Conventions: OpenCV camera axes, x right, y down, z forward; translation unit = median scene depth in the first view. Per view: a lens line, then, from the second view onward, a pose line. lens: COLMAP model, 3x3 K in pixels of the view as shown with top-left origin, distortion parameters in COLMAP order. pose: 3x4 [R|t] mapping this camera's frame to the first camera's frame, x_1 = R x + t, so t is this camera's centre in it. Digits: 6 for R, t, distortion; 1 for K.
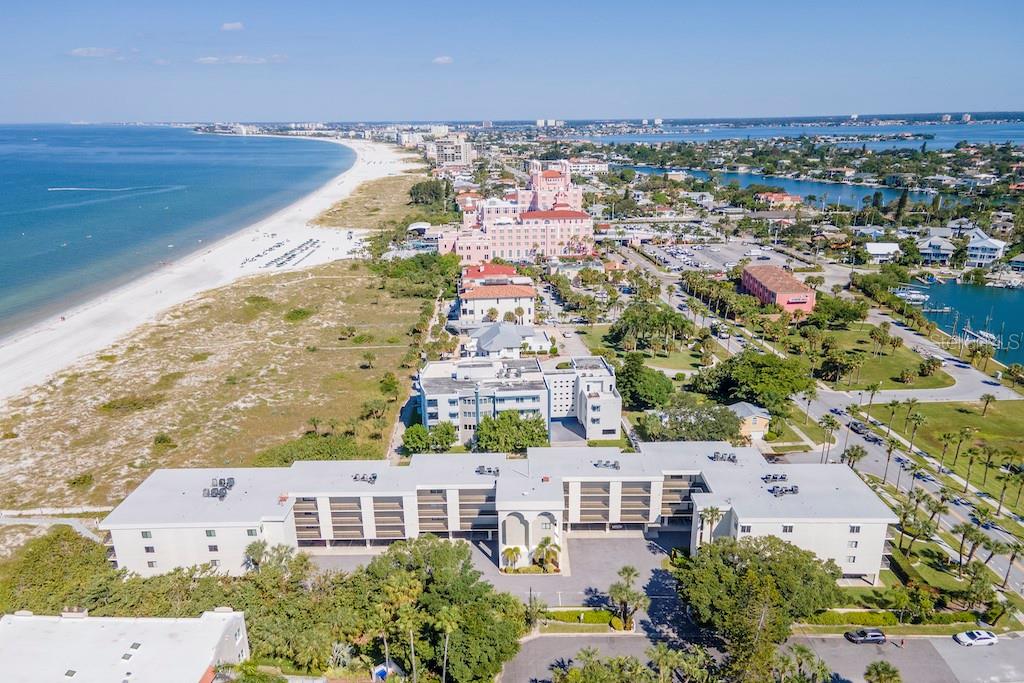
lens RADIAL K [[742.5, 0, 514.0], [0, 742.5, 363.2], [0, 0, 1]] dist [0.036809, 0.026944]
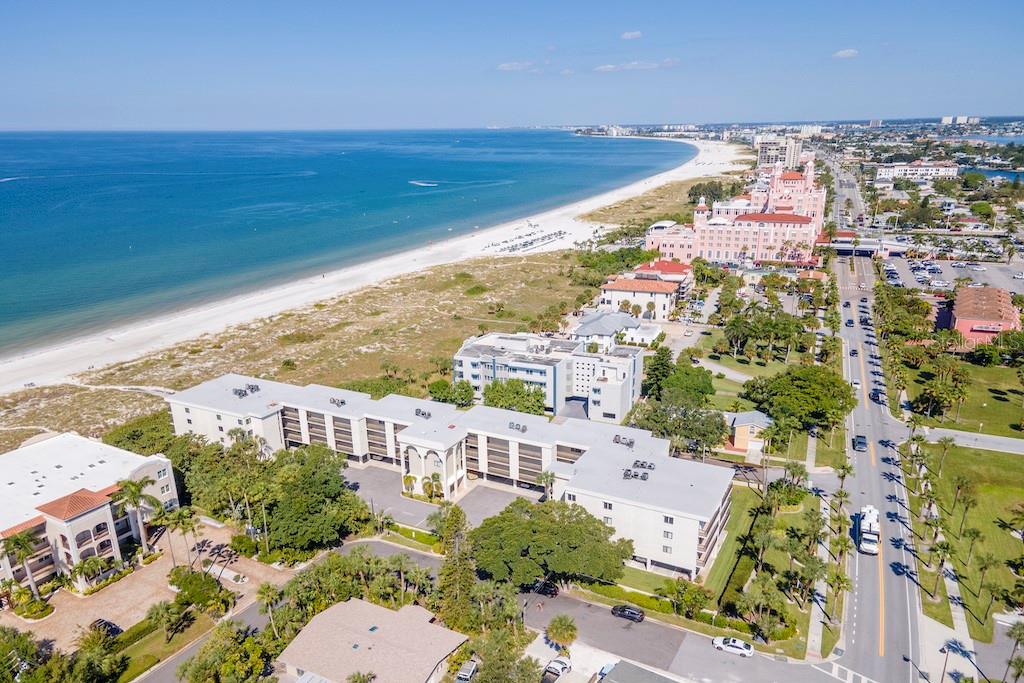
lens RADIAL K [[742.5, 0, 513.3], [0, 742.5, 356.8], [0, 0, 1]] dist [0.036809, 0.026944]
pose [[0.888380, 0.136017, -0.438498, 0.207955], [-0.140093, 0.989866, 0.023221, 0.002145], [0.437213, 0.040802, 0.898432, -0.004565]]
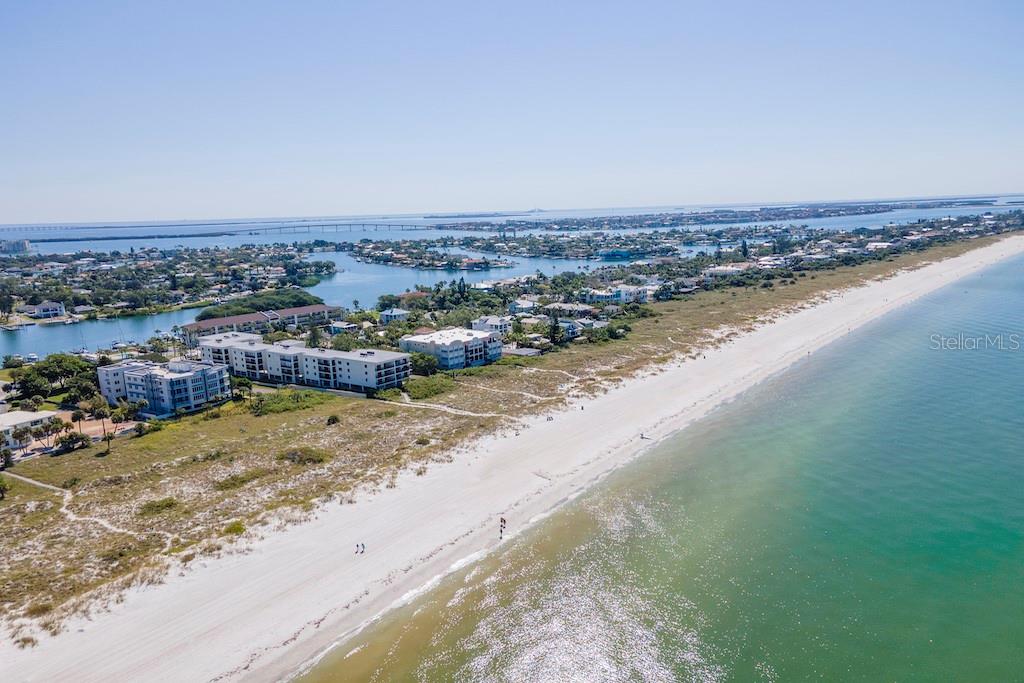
lens RADIAL K [[742.5, 0, 517.7], [0, 742.5, 347.4], [0, 0, 1]] dist [0.036809, 0.026944]
pose [[-0.805666, -0.074917, 0.587614, -0.718361], [0.220949, 0.882380, 0.415437, -0.242270], [-0.549621, 0.464536, -0.694351, 0.785653]]
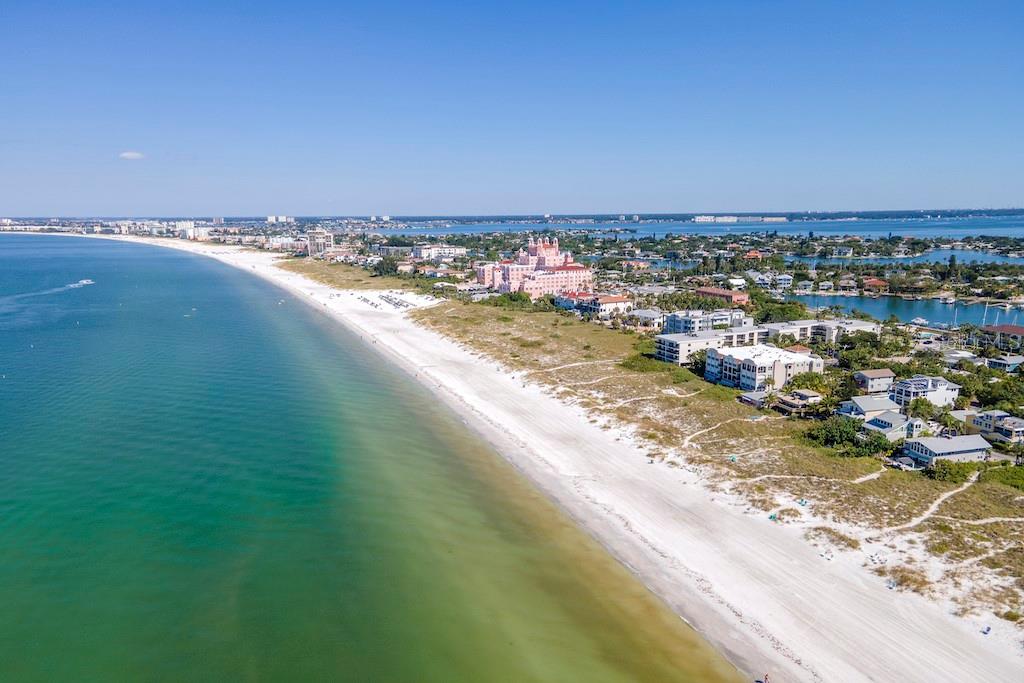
lens RADIAL K [[742.5, 0, 513.2], [0, 742.5, 342.3], [0, 0, 1]] dist [0.036809, 0.026944]
pose [[0.929531, -0.061749, 0.363537, -0.674640], [0.114940, 0.985280, -0.126537, 0.155990], [-0.350372, 0.159405, 0.922946, -0.447397]]
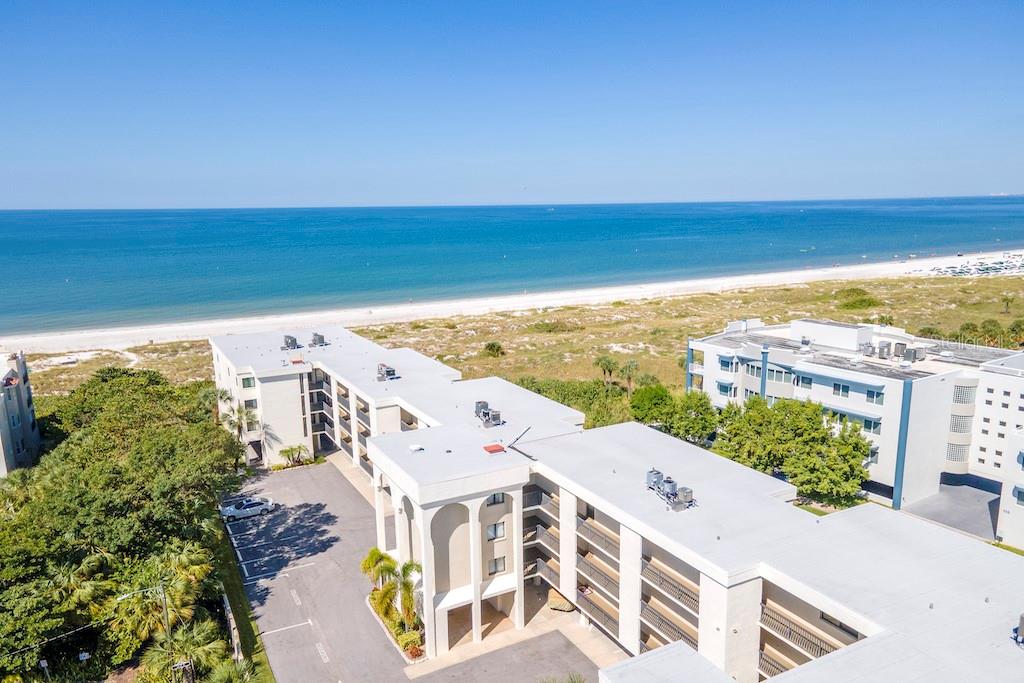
lens RADIAL K [[742.5, 0, 513.2], [0, 742.5, 341.7], [0, 0, 1]] dist [0.036809, 0.026944]
pose [[0.484368, 0.165152, -0.859135, 0.135637], [-0.264453, 0.963720, 0.036162, 0.025713], [0.833938, 0.209685, 0.510470, 0.257147]]
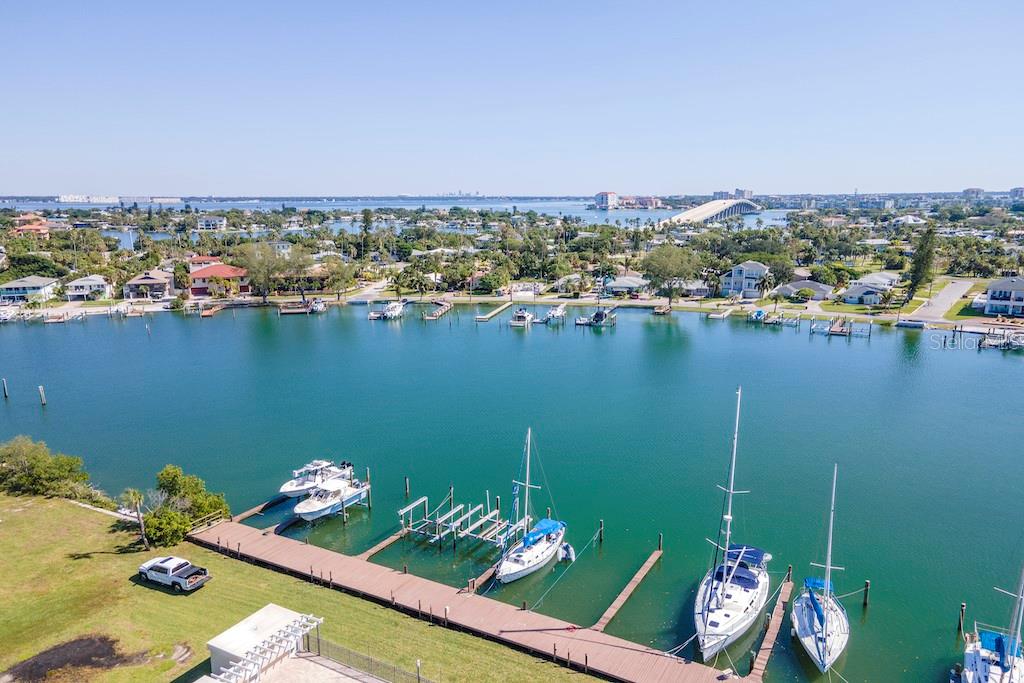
lens RADIAL K [[742.5, 0, 517.4], [0, 742.5, 352.0], [0, 0, 1]] dist [0.036809, 0.026944]
pose [[0.433127, -0.177858, 0.883611, 0.238728], [0.282526, 0.957722, 0.054287, 0.008955], [-0.855909, 0.226130, 0.465065, 0.296561]]
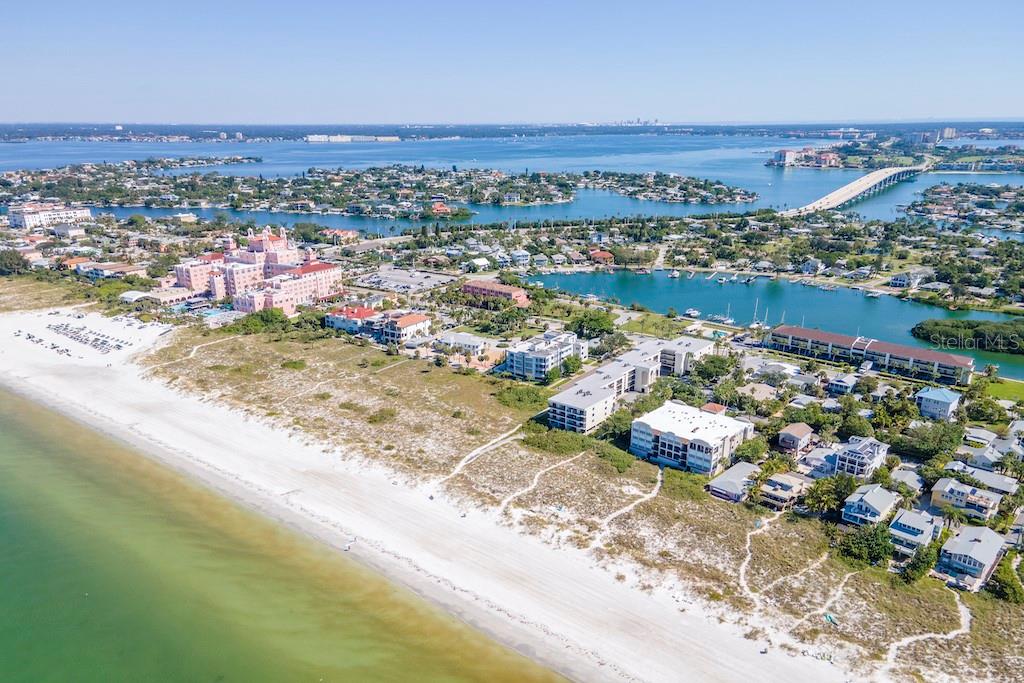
lens RADIAL K [[742.5, 0, 515.8], [0, 742.5, 362.9], [0, 0, 1]] dist [0.036809, 0.026944]
pose [[0.624374, -0.235313, 0.744839, -0.794847], [0.242230, 0.964866, 0.101772, -0.081732], [-0.742618, 0.116879, 0.659437, -0.169596]]
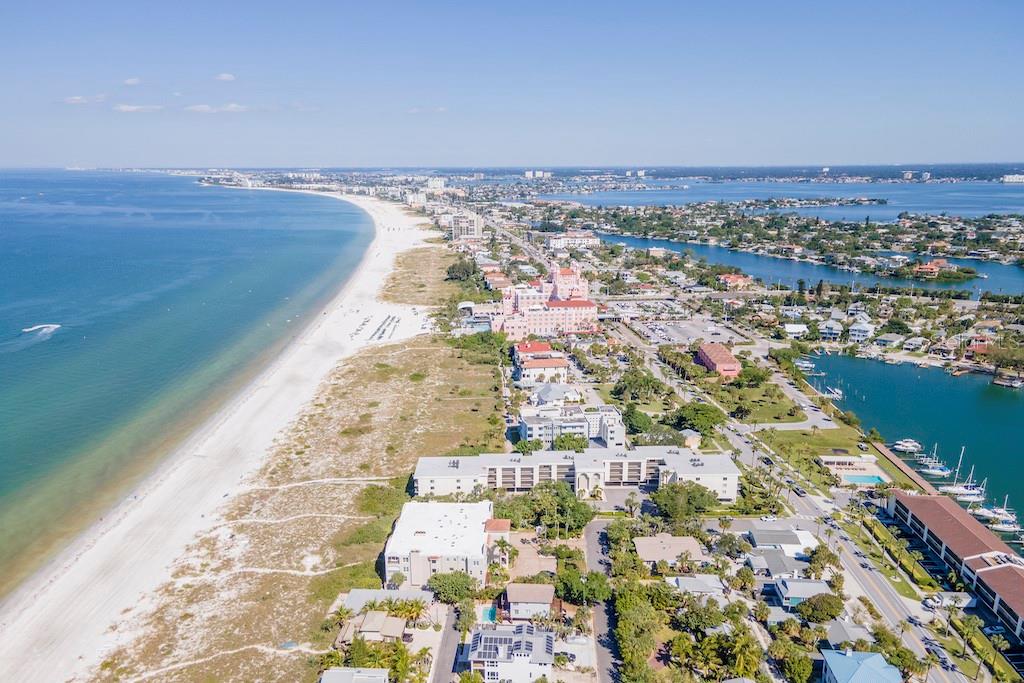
lens RADIAL K [[742.5, 0, 514.6], [0, 742.5, 351.0], [0, 0, 1]] dist [0.036809, 0.026944]
pose [[0.999810, 0.001277, 0.019453, -0.083440], [0.000109, 0.997469, -0.071104, -0.005855], [-0.019495, 0.071093, 0.997279, -0.432991]]
